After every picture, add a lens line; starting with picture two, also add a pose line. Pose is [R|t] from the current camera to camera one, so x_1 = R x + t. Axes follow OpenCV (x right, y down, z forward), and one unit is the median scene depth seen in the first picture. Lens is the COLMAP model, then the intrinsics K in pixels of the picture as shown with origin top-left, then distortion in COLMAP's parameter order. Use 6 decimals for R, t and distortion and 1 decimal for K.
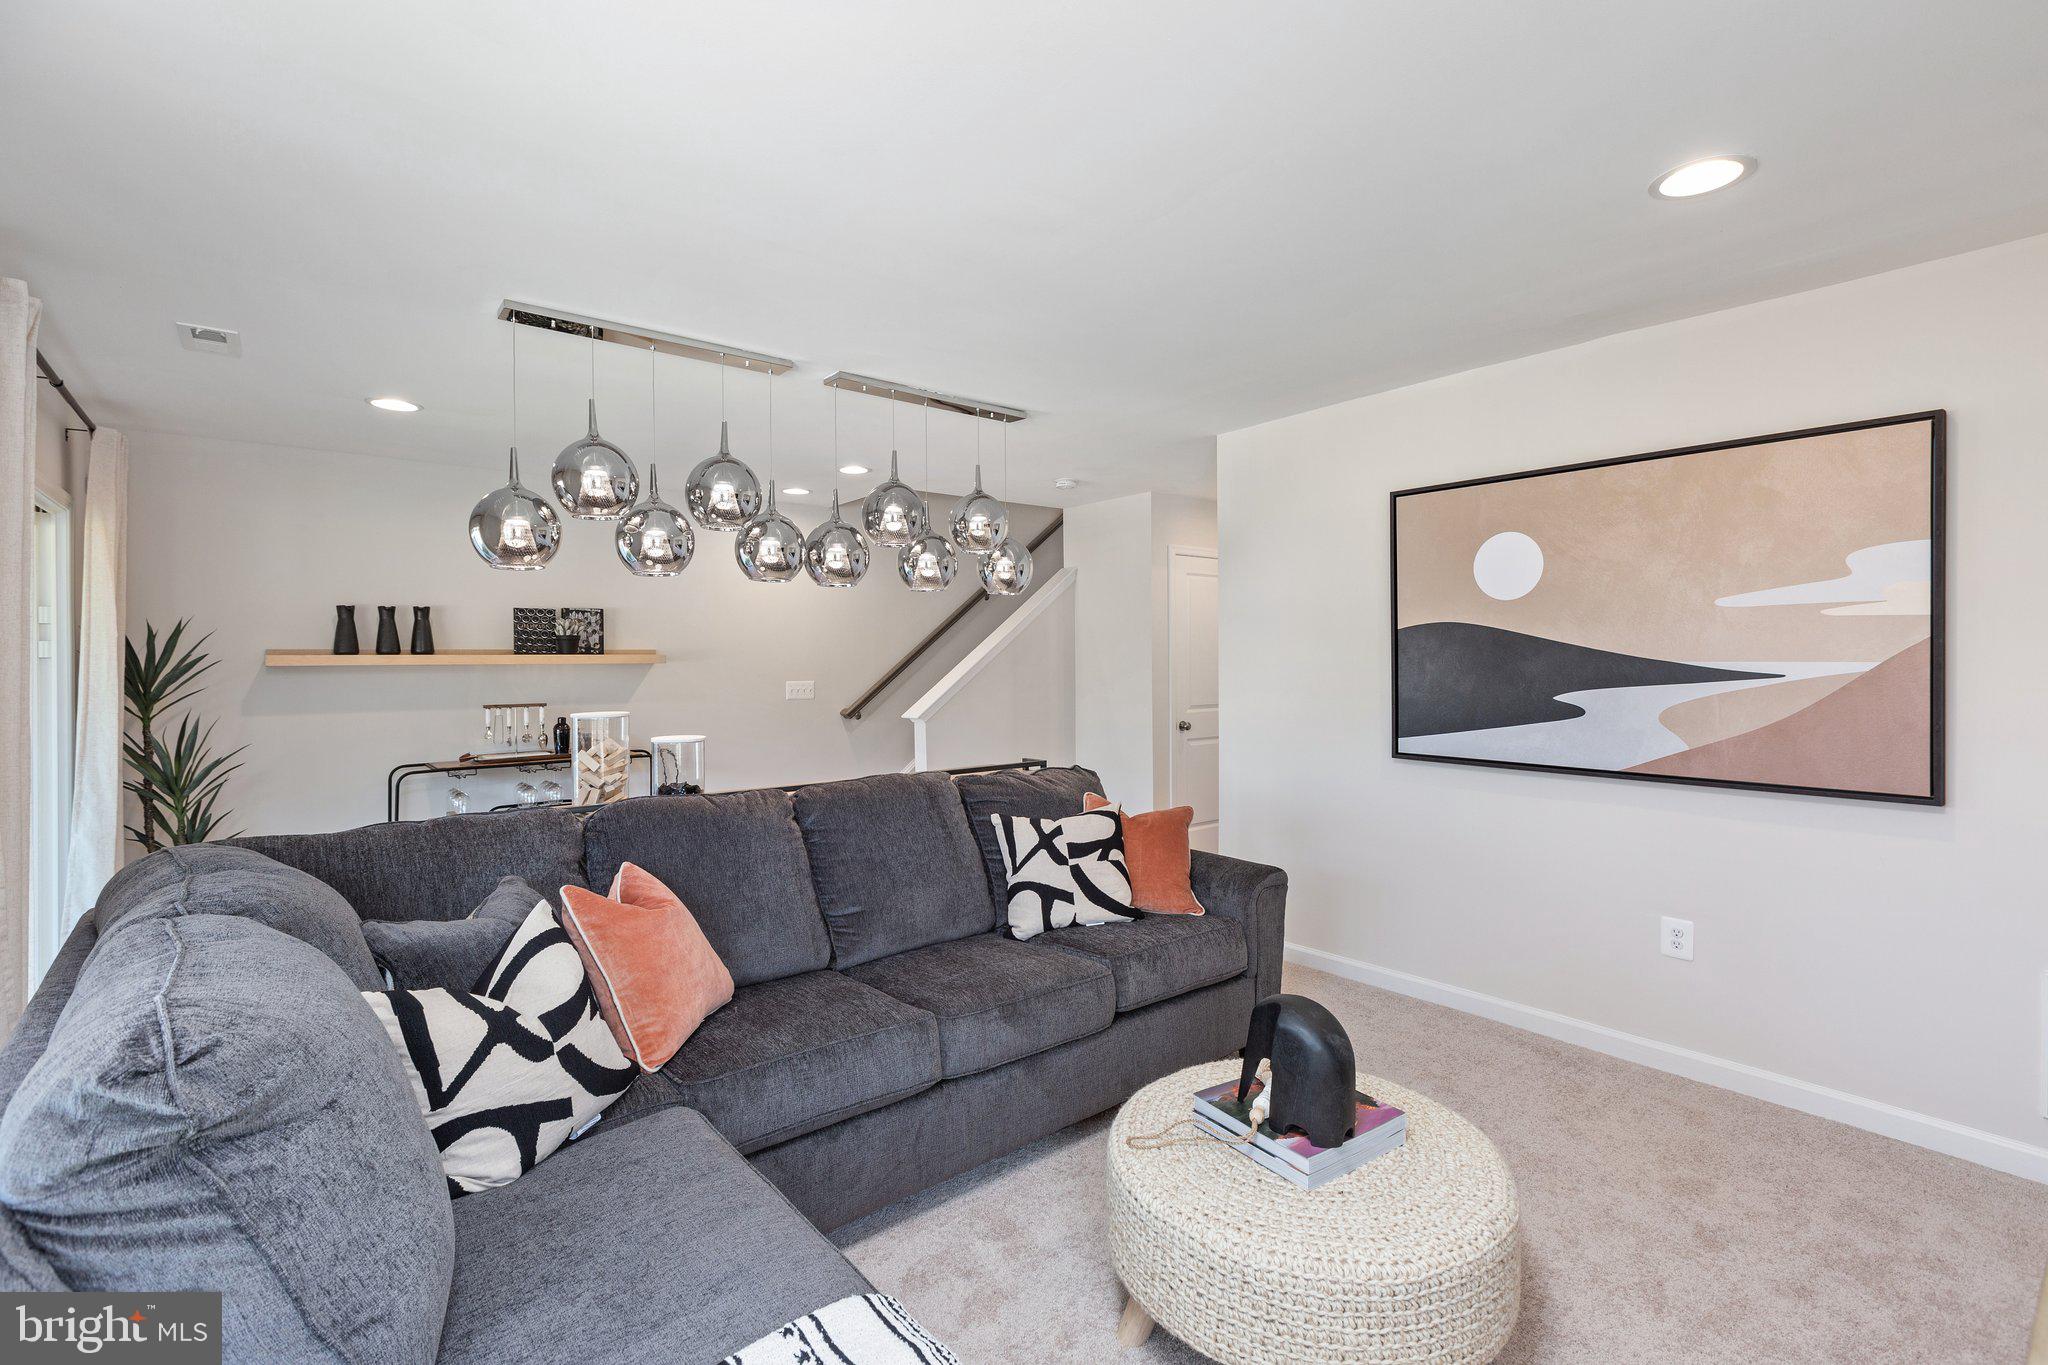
lens RADIAL K [[923.4, 0, 1024.0], [0, 923.4, 682.5], [0, 0, 1]] dist [-0.001710, -0.000384]
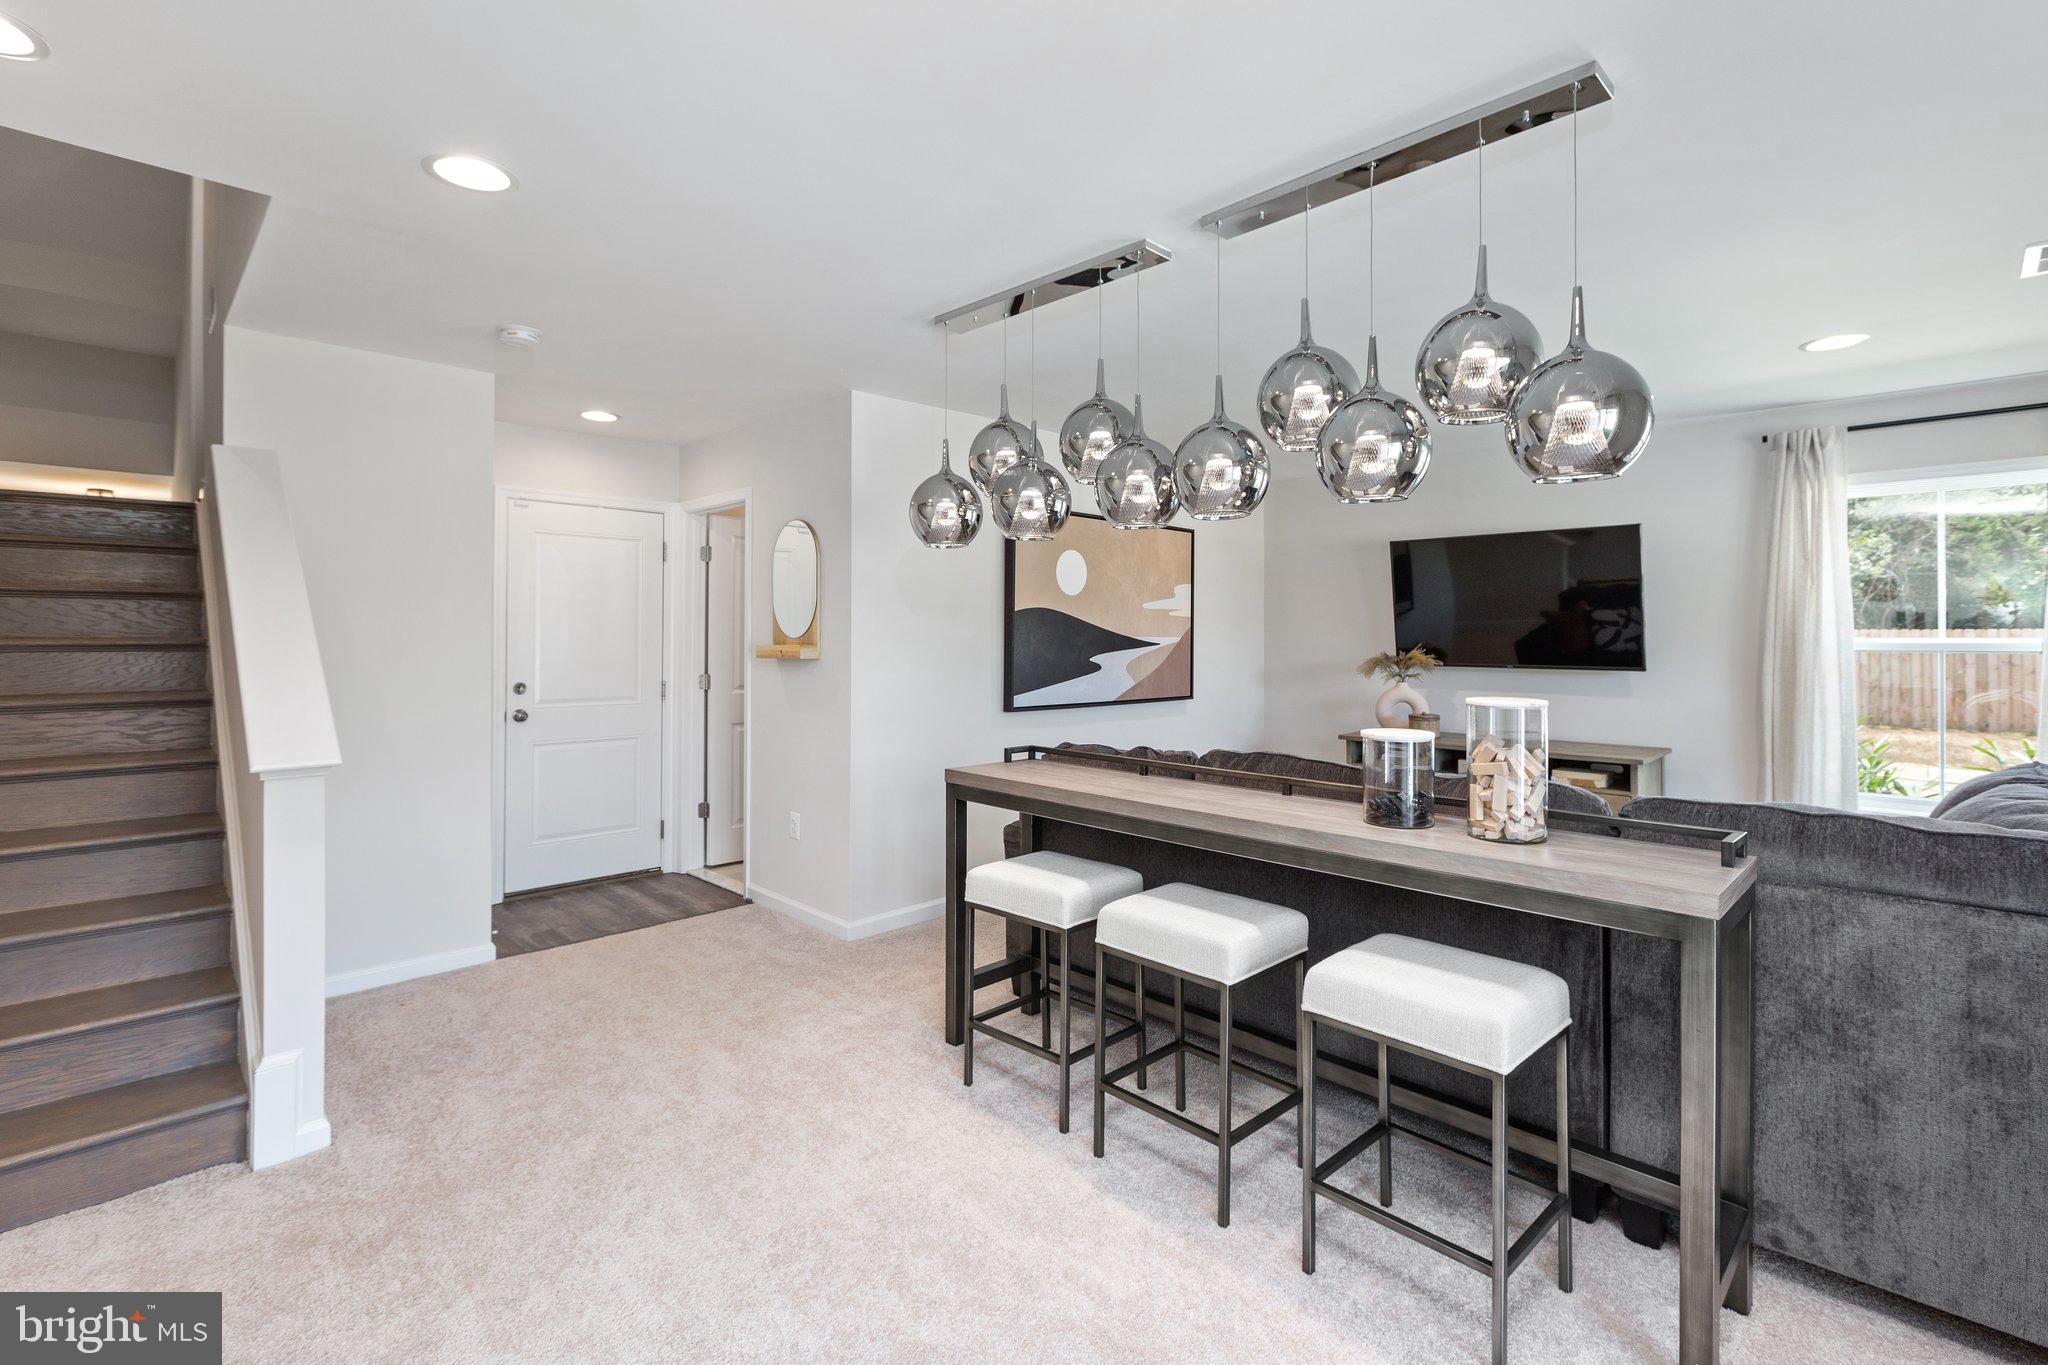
lens RADIAL K [[925.4, 0, 1031.7], [0, 925.4, 635.0], [0, 0, 1]] dist [-0.000797, -0.000286]
pose [[-0.099650, 0.008057, 0.994990, -1.066372], [0.023889, 0.999698, -0.005702, -0.019701], [-0.994736, 0.023201, -0.099812, 1.342892]]
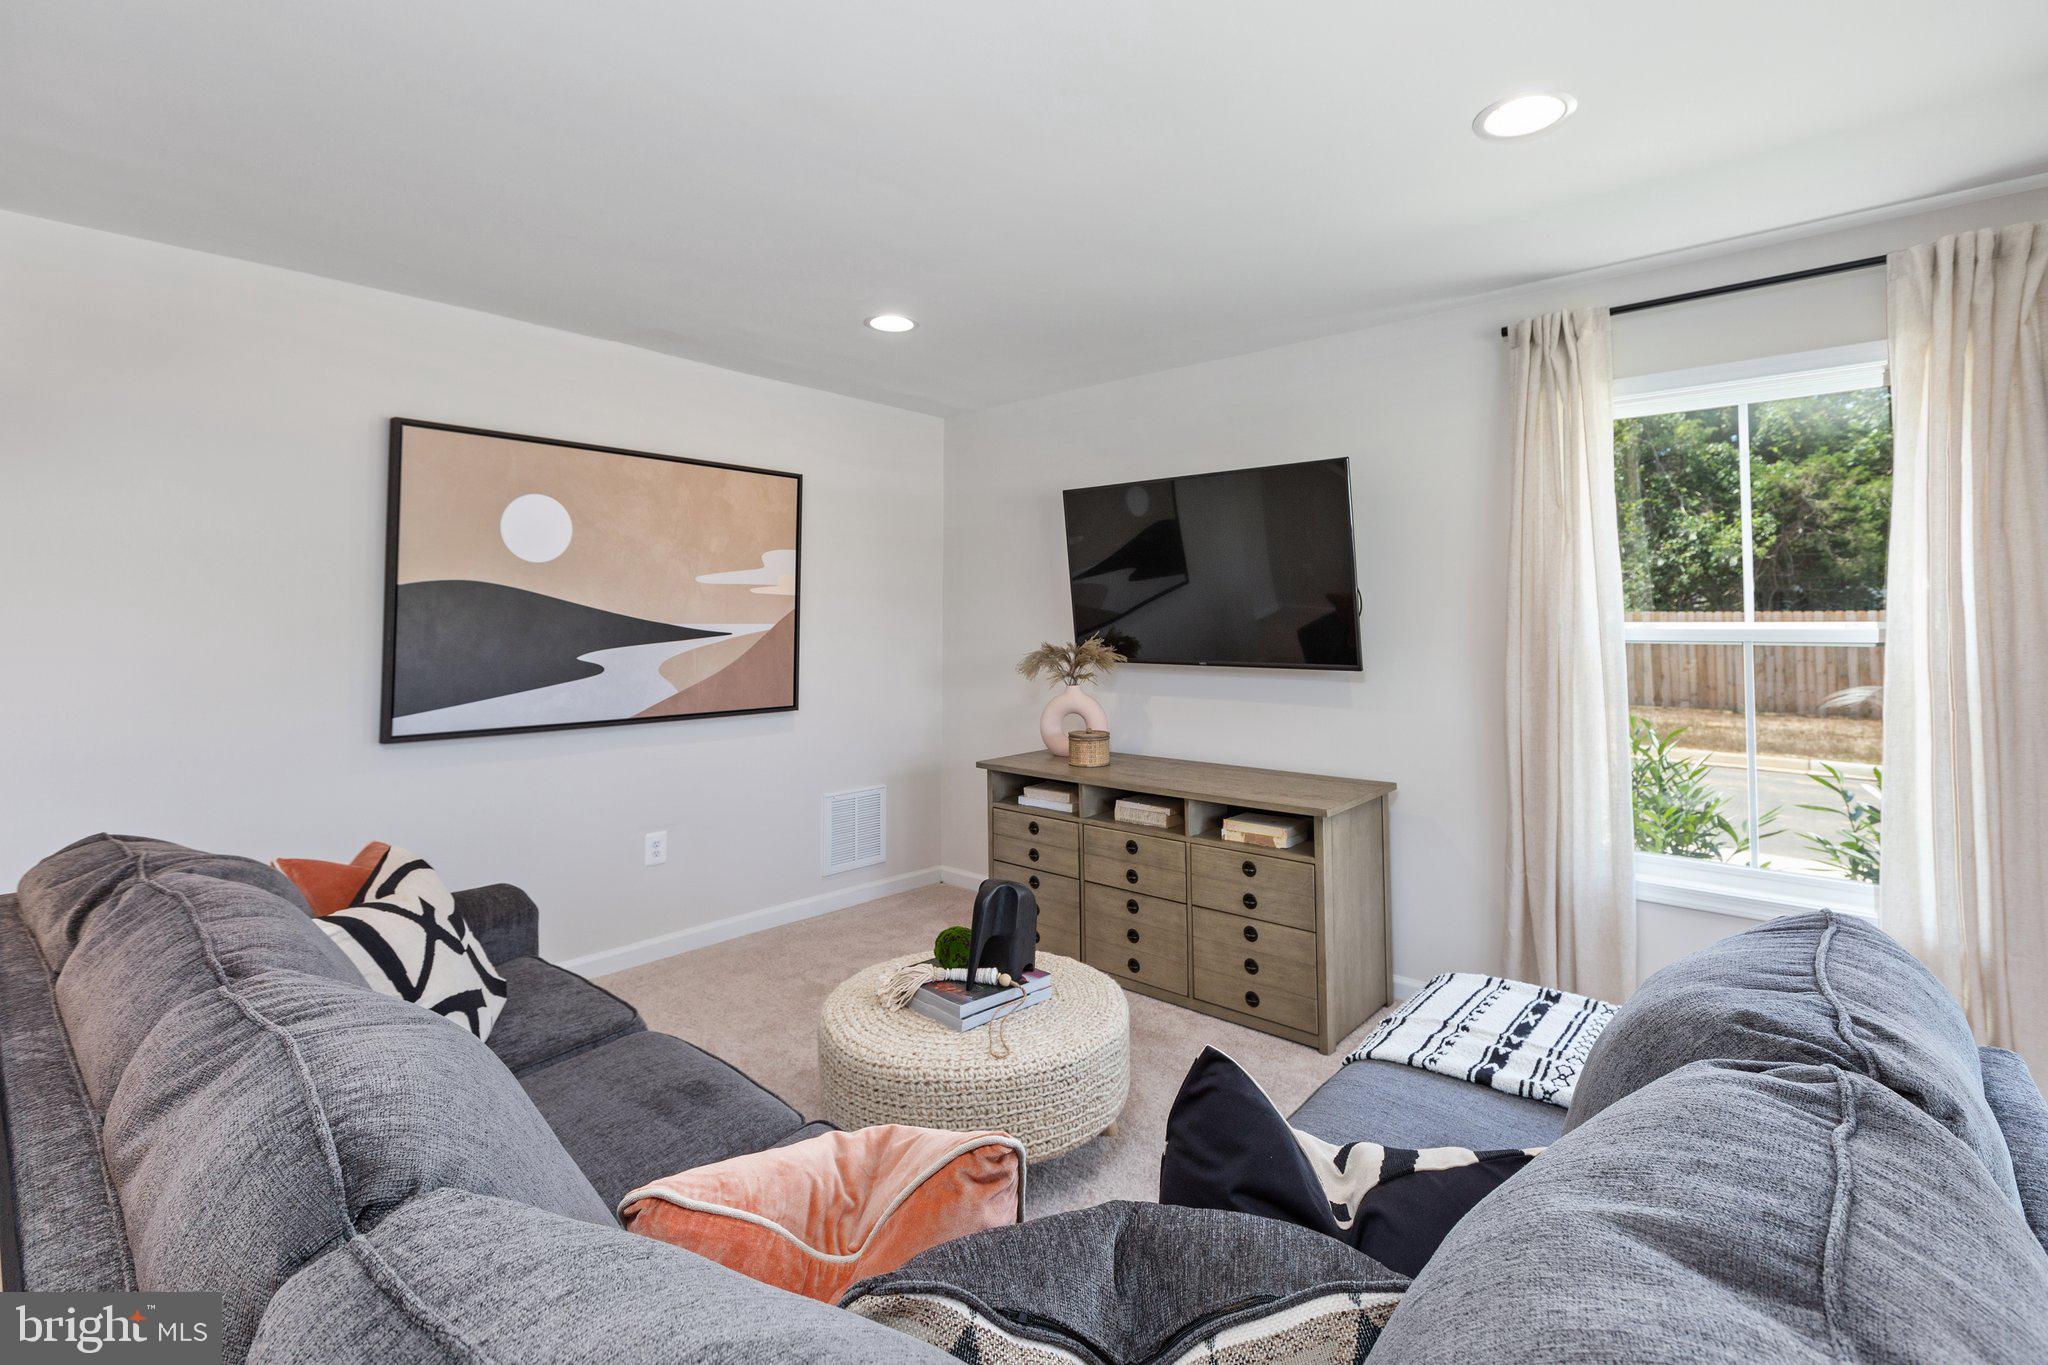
lens RADIAL K [[944.9, 0, 1031.9], [0, 944.9, 593.4], [0, 0, 1]] dist [0.002791, 0.000252]
pose [[-0.171912, 0.035803, 0.984461, -0.633730], [0.027728, 0.999119, -0.031494, -0.009395], [-0.984722, 0.021883, -0.172754, 0.716321]]
